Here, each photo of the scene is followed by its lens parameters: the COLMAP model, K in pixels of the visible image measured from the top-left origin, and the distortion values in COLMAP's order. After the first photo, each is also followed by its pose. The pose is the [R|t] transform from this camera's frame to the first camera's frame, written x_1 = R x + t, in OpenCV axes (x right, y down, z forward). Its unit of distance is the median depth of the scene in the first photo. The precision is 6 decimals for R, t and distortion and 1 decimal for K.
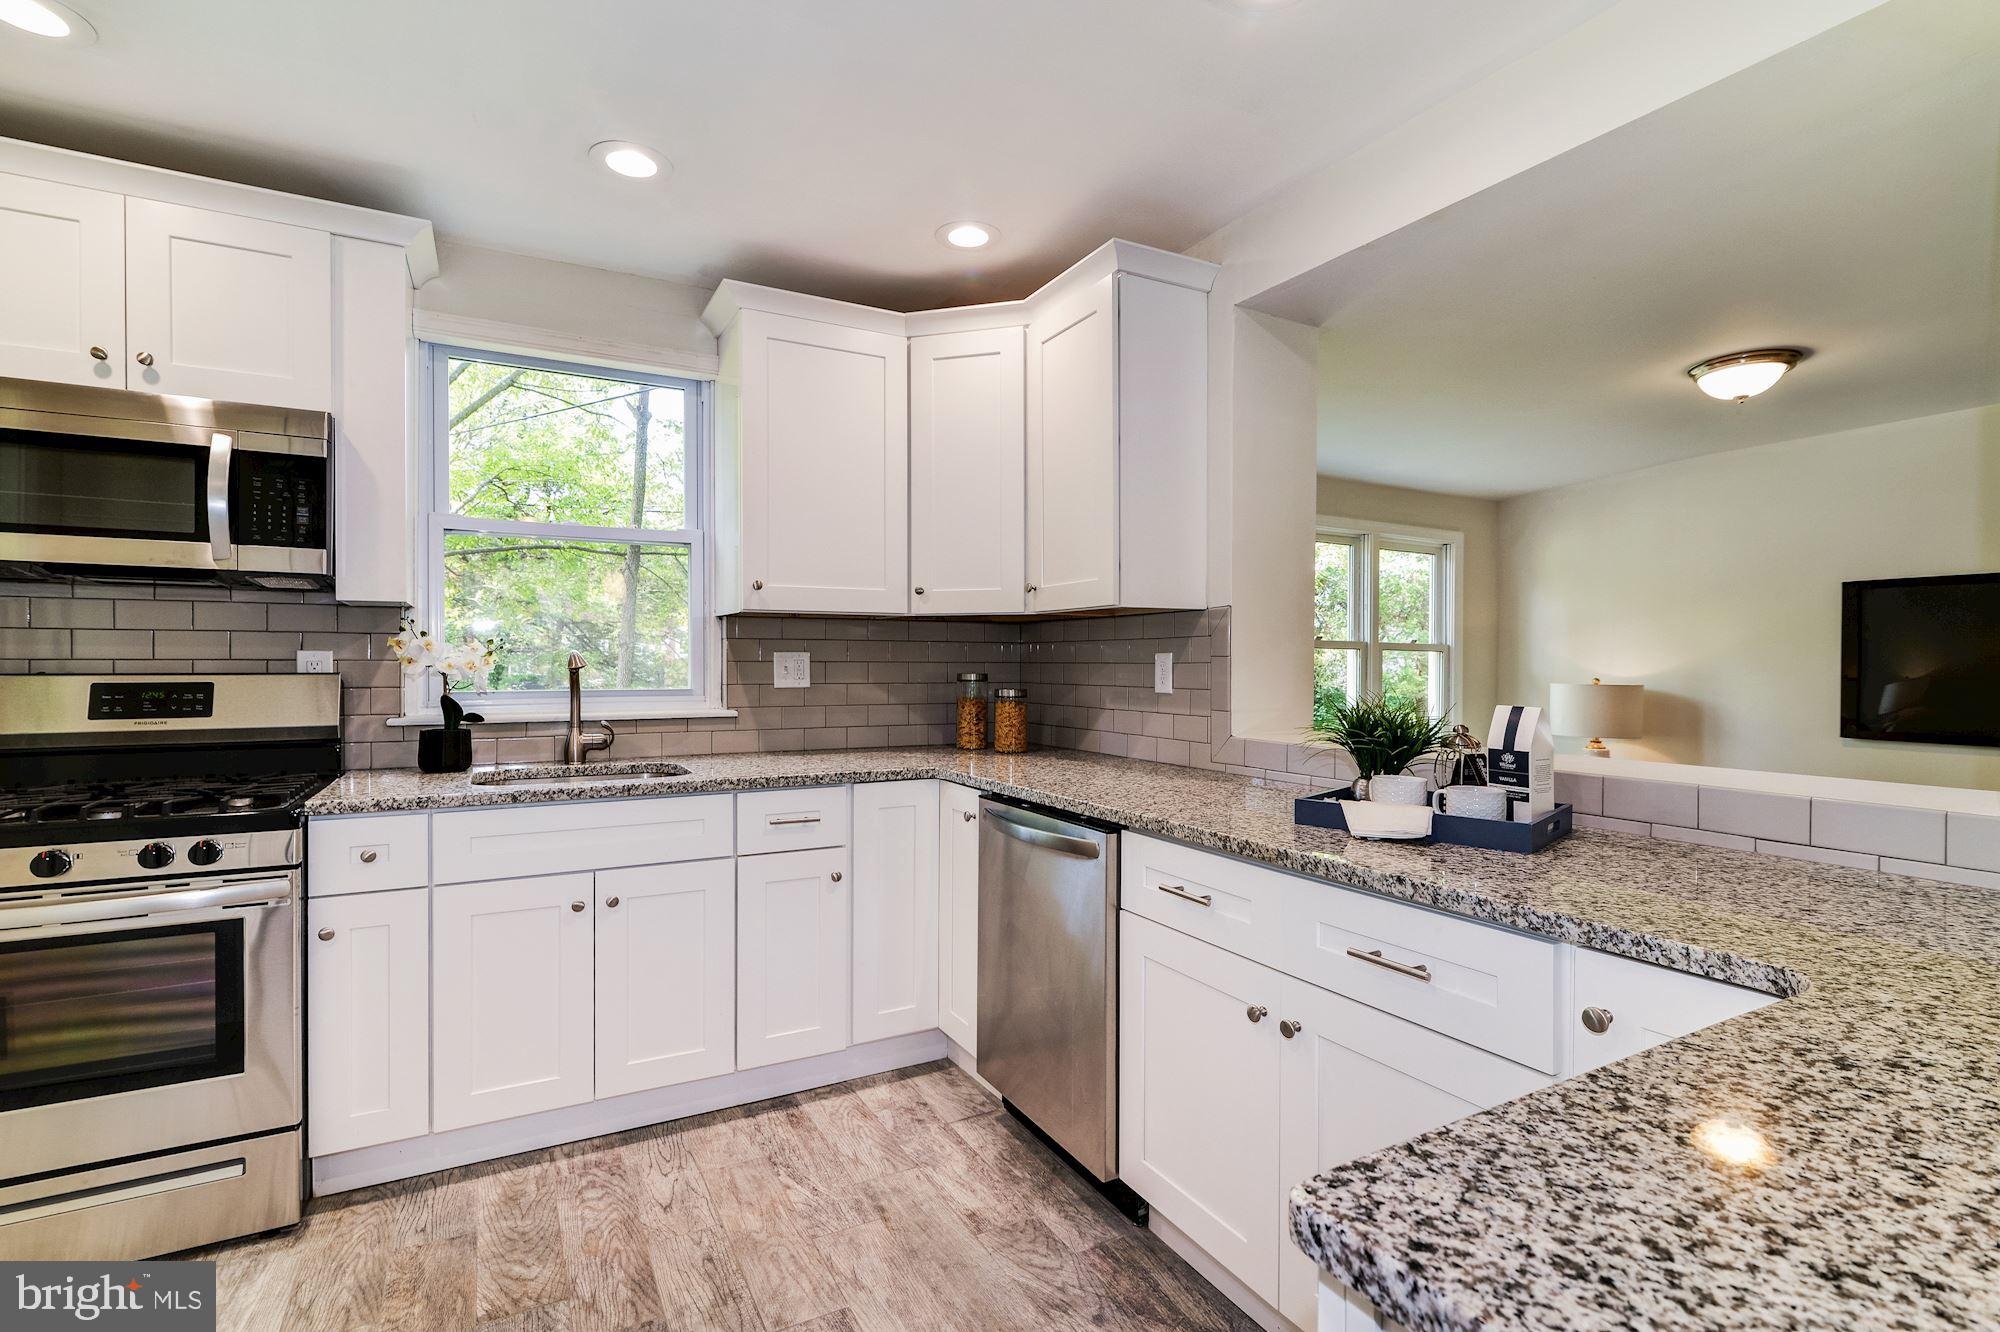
lens RADIAL K [[939.3, 0, 1025.6], [0, 939.3, 664.4], [0, 0, 1]] dist [-0.003499, 0.000519]
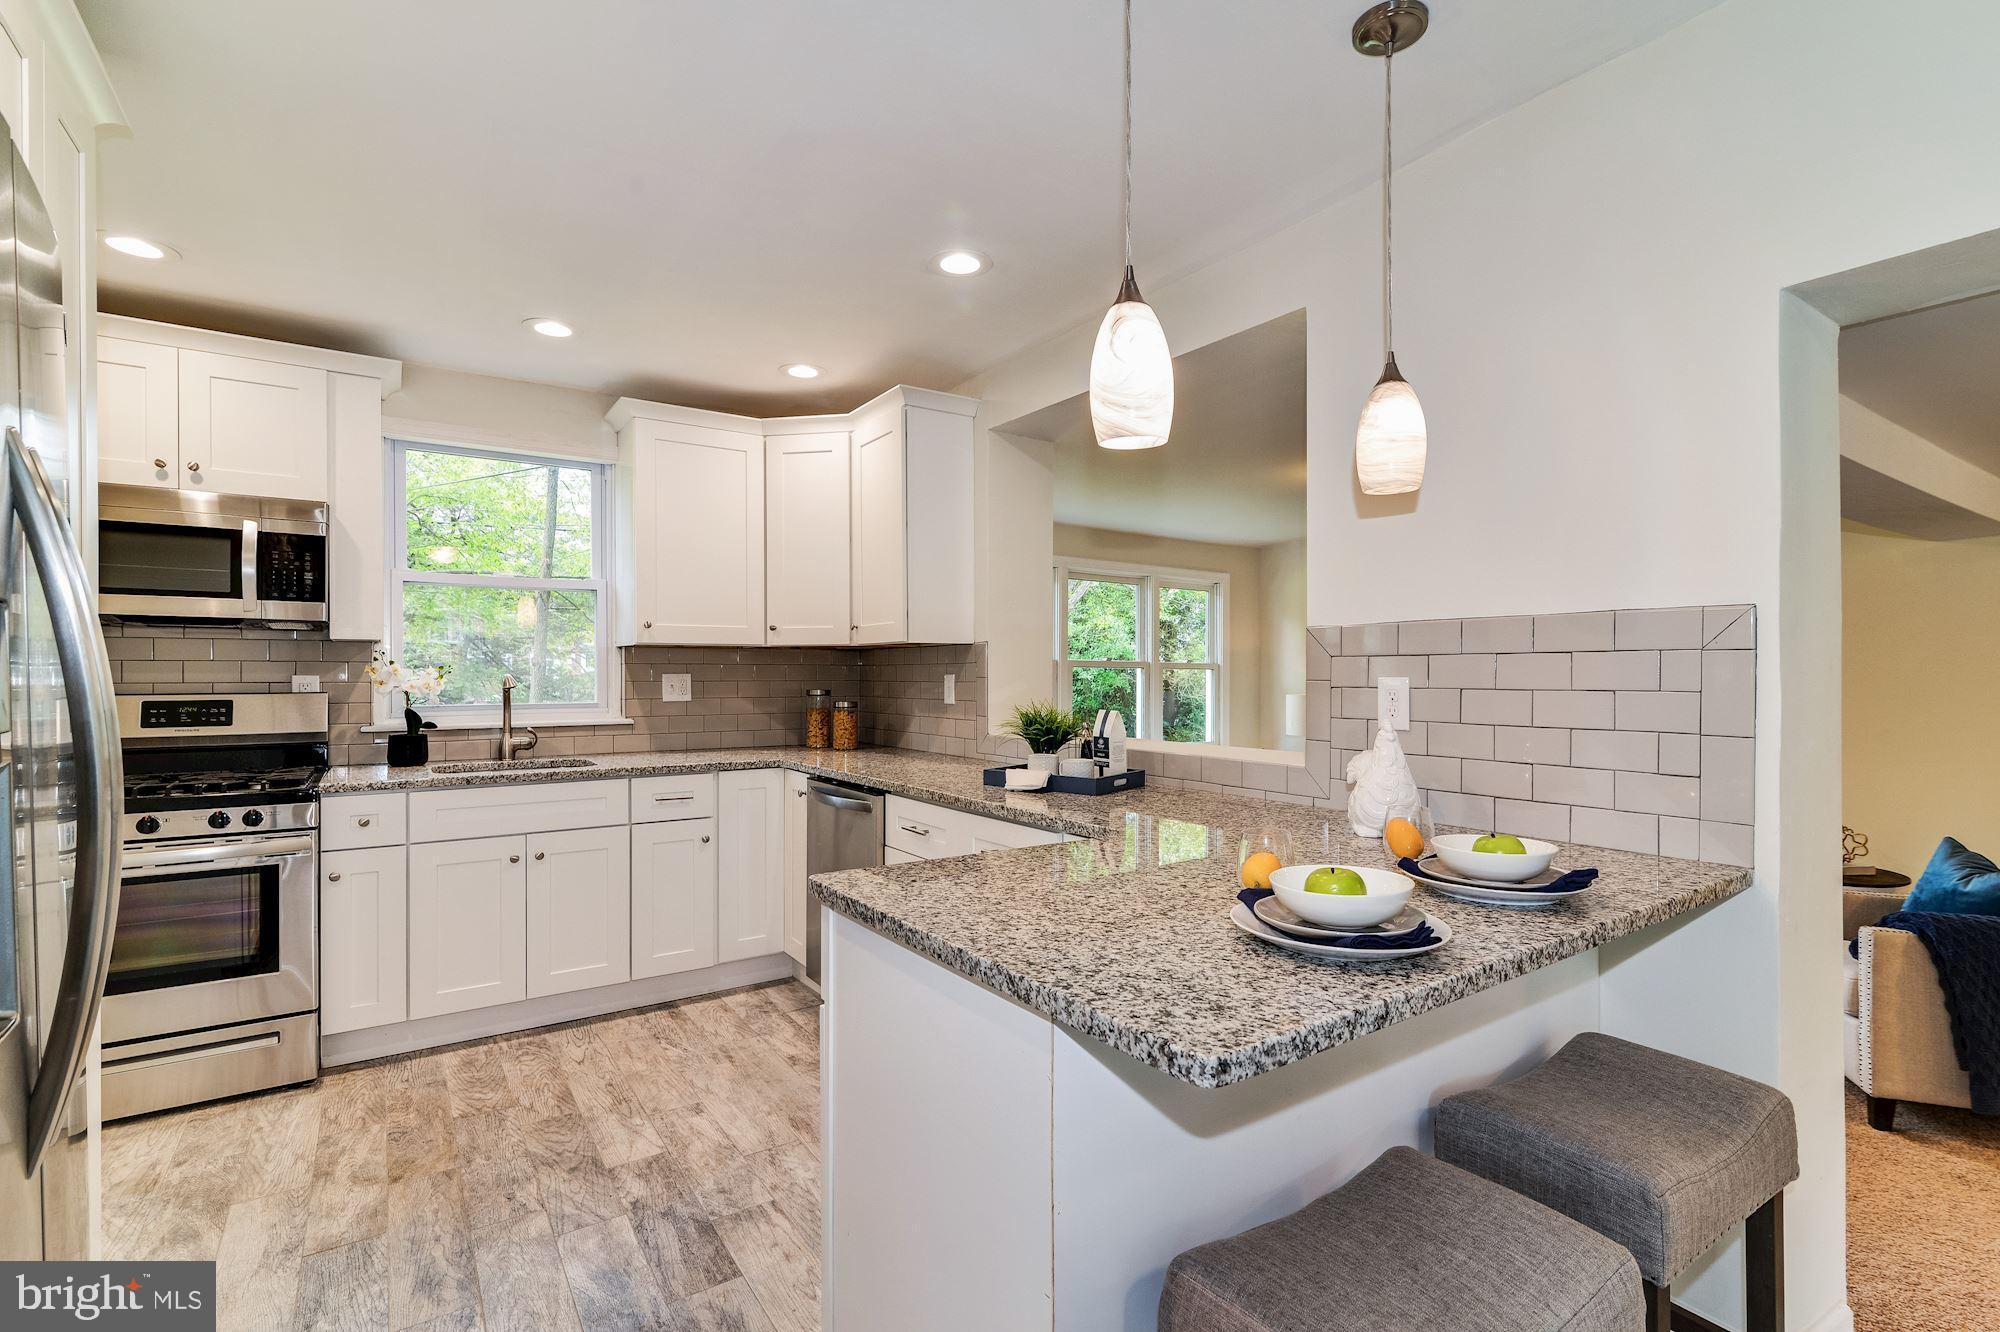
lens RADIAL K [[939.3, 0, 993.8], [0, 939.3, 672.7], [0, 0, 1]] dist [-0.003499, 0.000519]
pose [[0.998399, -0.003708, 0.056446, 0.149536], [0.003948, 0.999984, -0.004129, -0.010220], [-0.056430, 0.004346, 0.998397, -0.414050]]
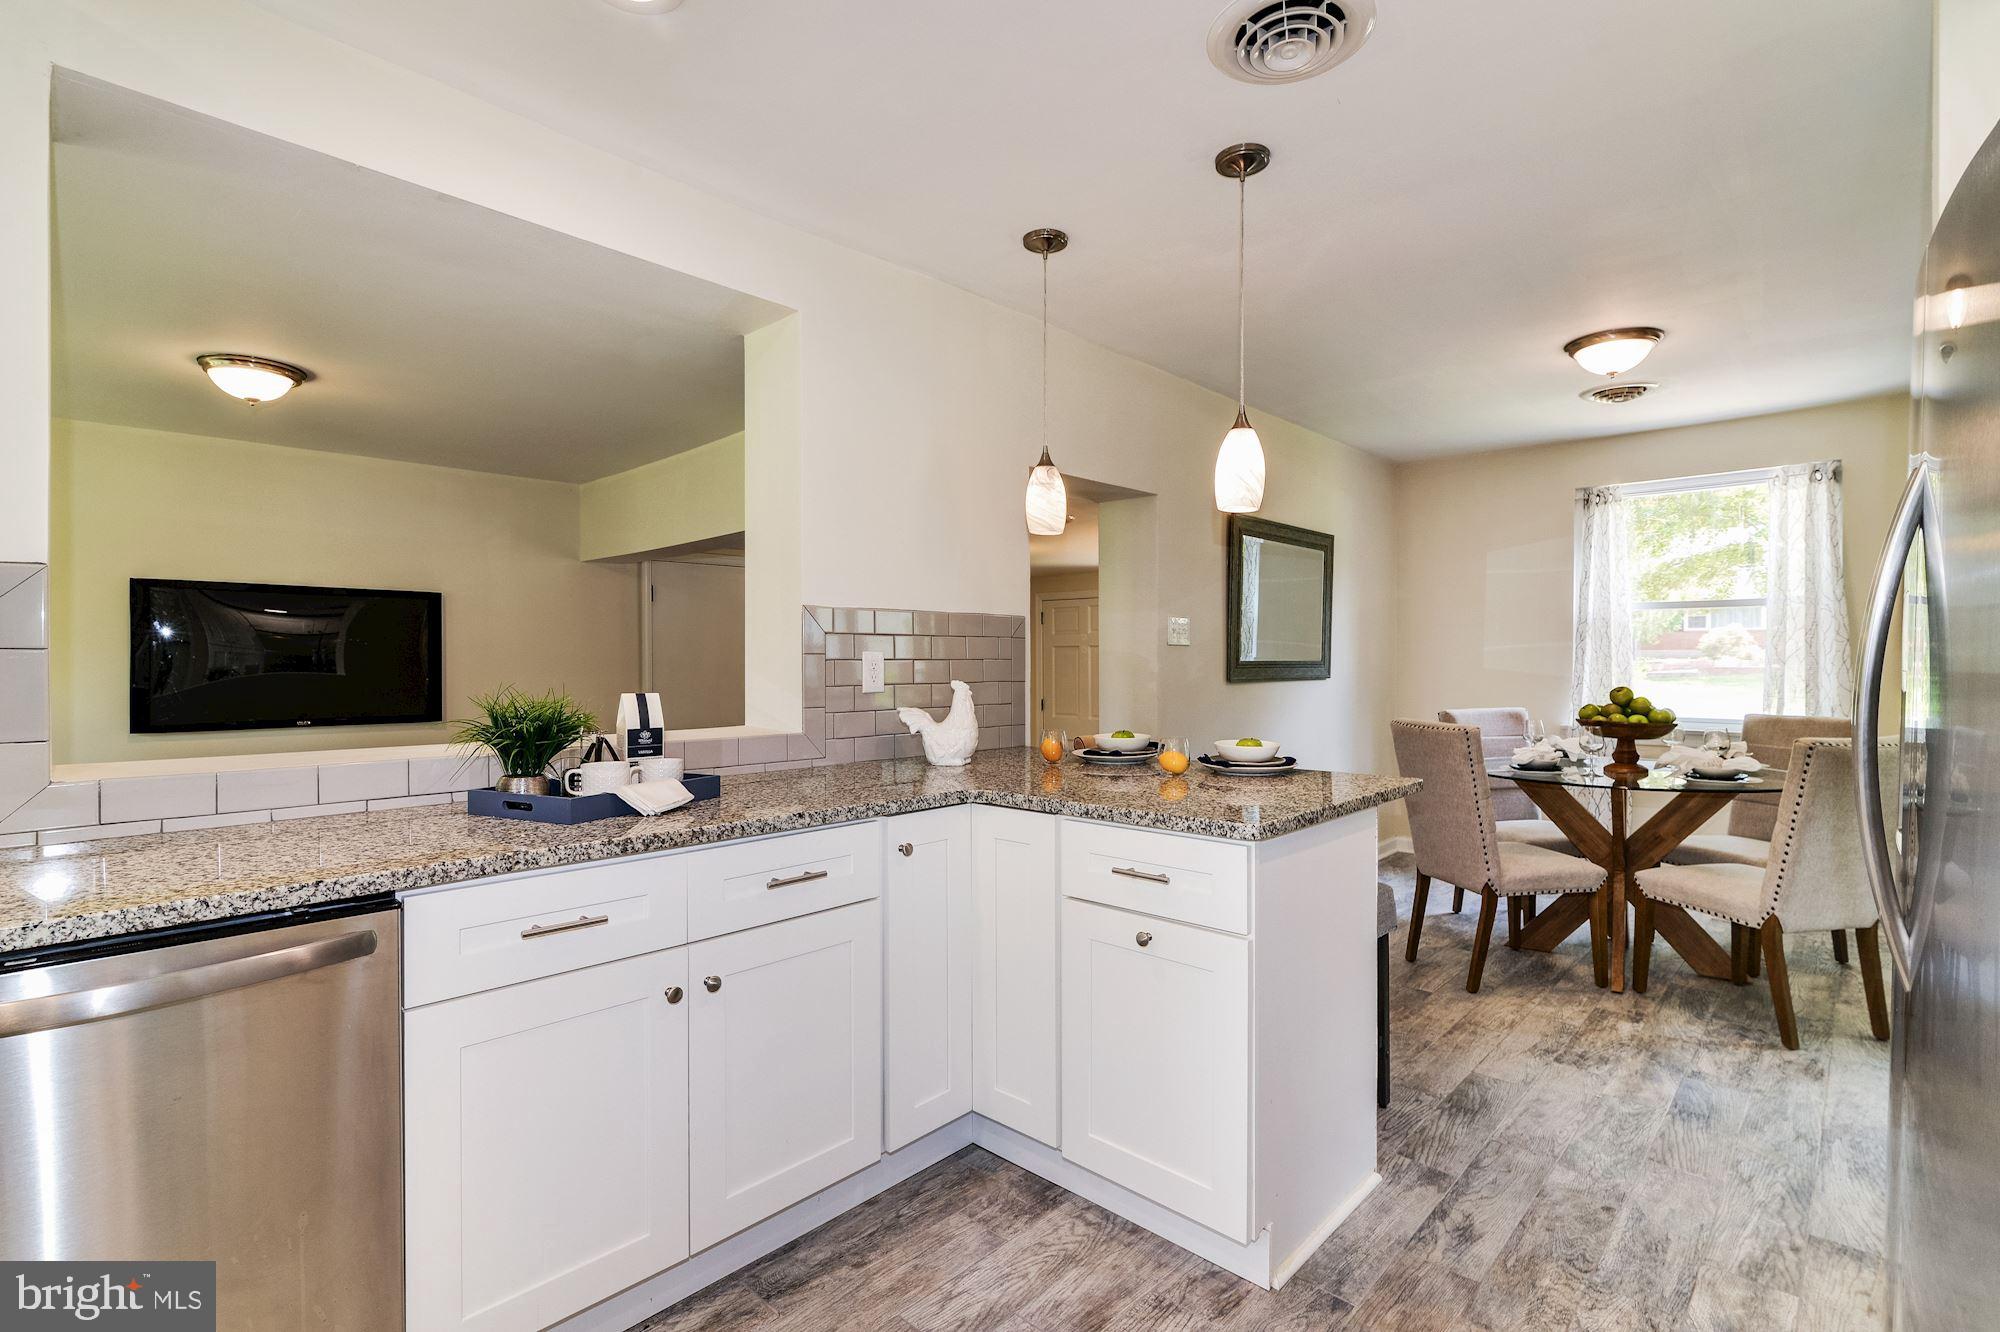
lens RADIAL K [[939.3, 0, 1008.6], [0, 939.3, 669.2], [0, 0, 1]] dist [-0.003499, 0.000519]
pose [[-0.300232, -0.010157, 0.953812, -0.553732], [0.005096, 0.999912, 0.012251, 0.000668], [-0.953853, 0.008538, -0.300154, 0.620728]]
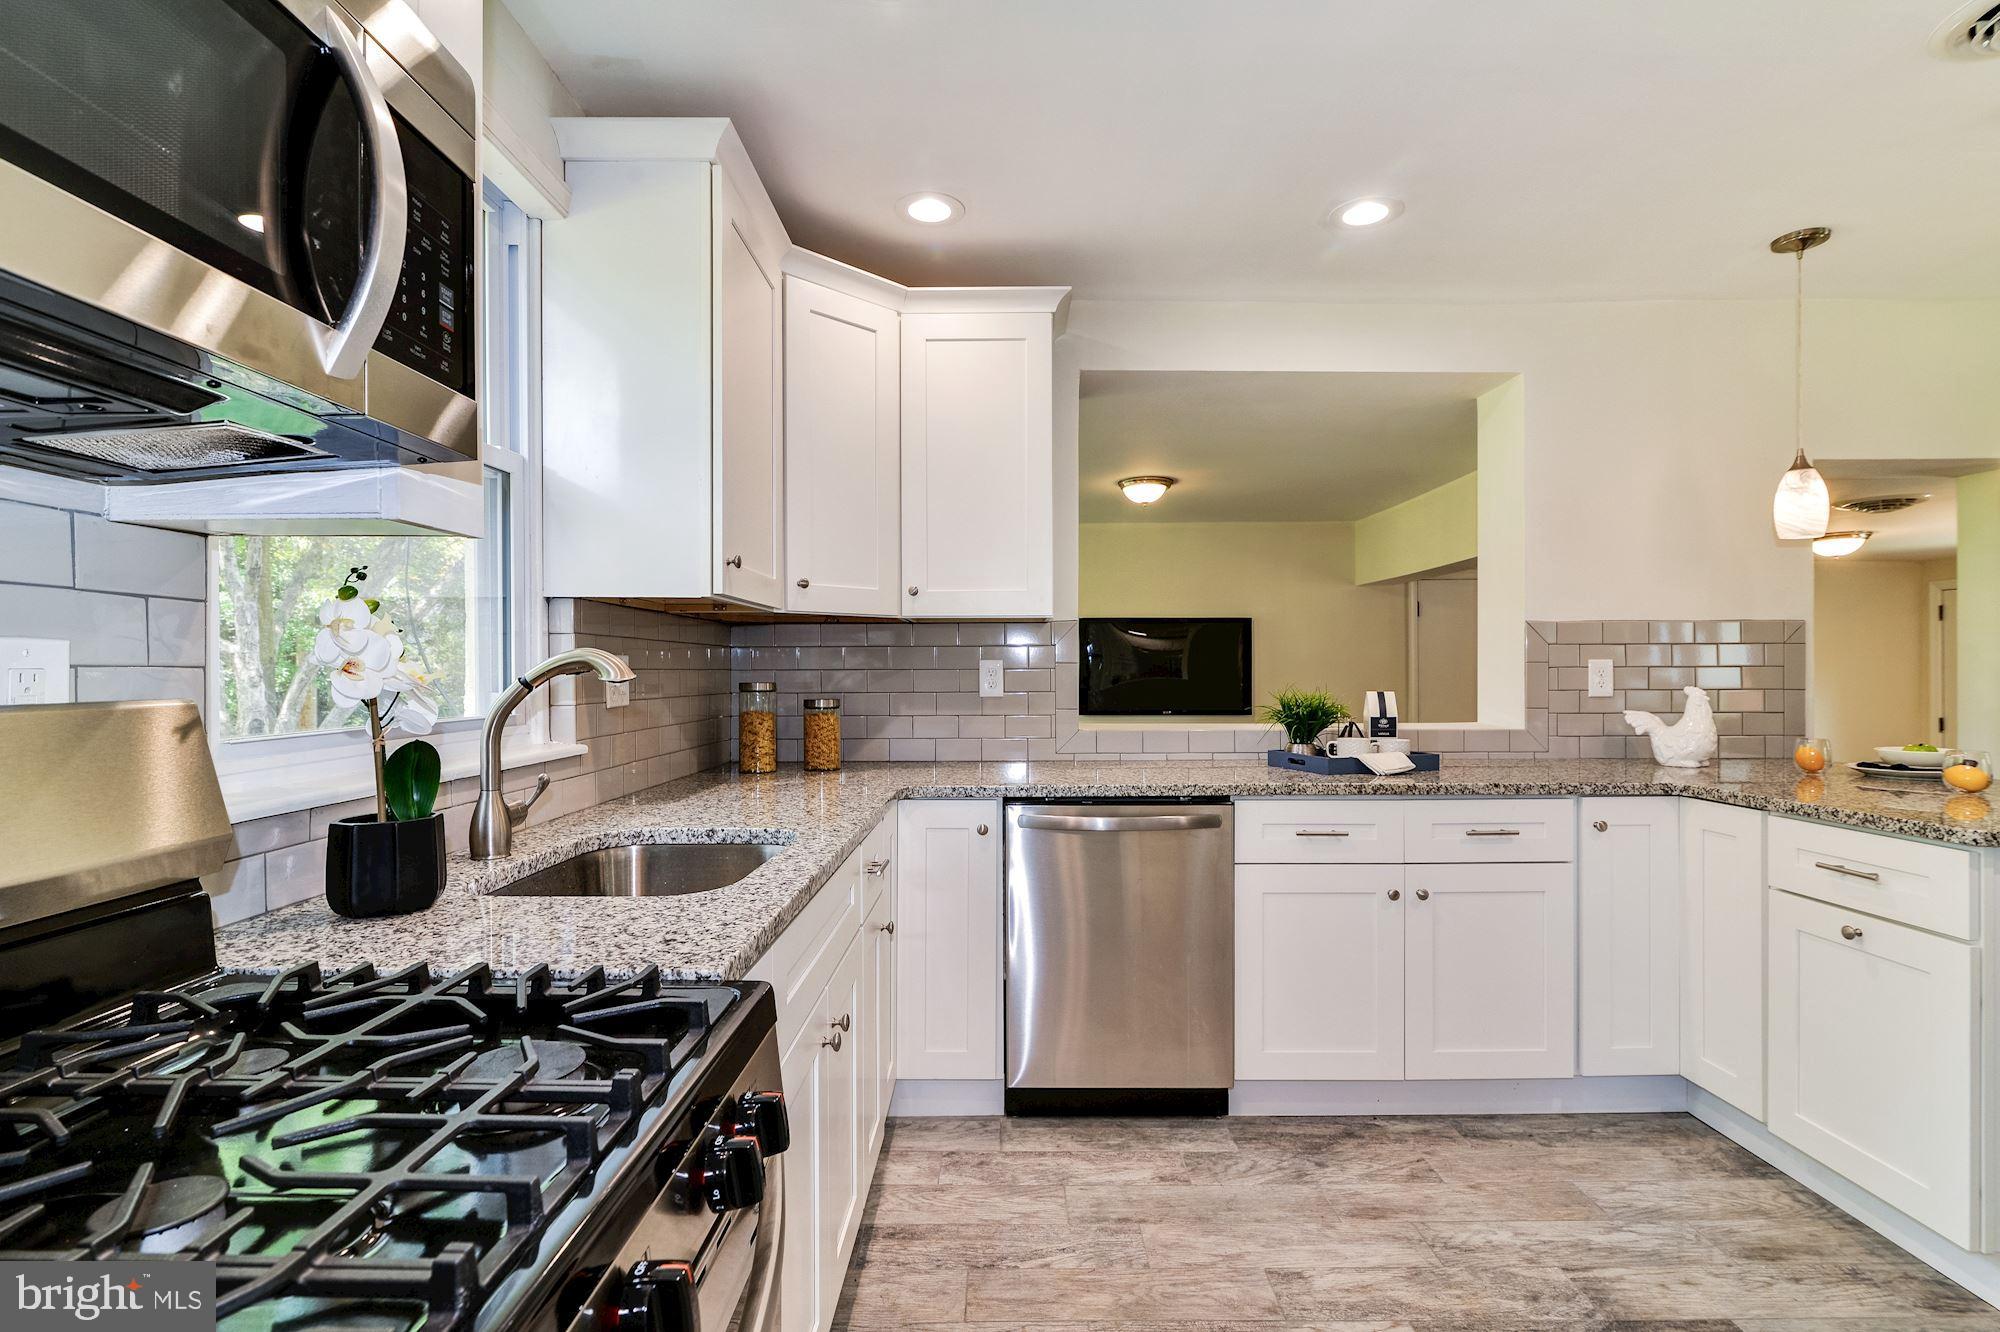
lens RADIAL K [[939.3, 0, 990.7], [0, 939.3, 669.2], [0, 0, 1]] dist [-0.003499, 0.000519]
pose [[0.486844, -0.001611, 0.873488, -0.914298], [0.008135, 0.999963, -0.002689, 0.002058], [-0.873451, 0.008415, 0.486839, 0.536868]]
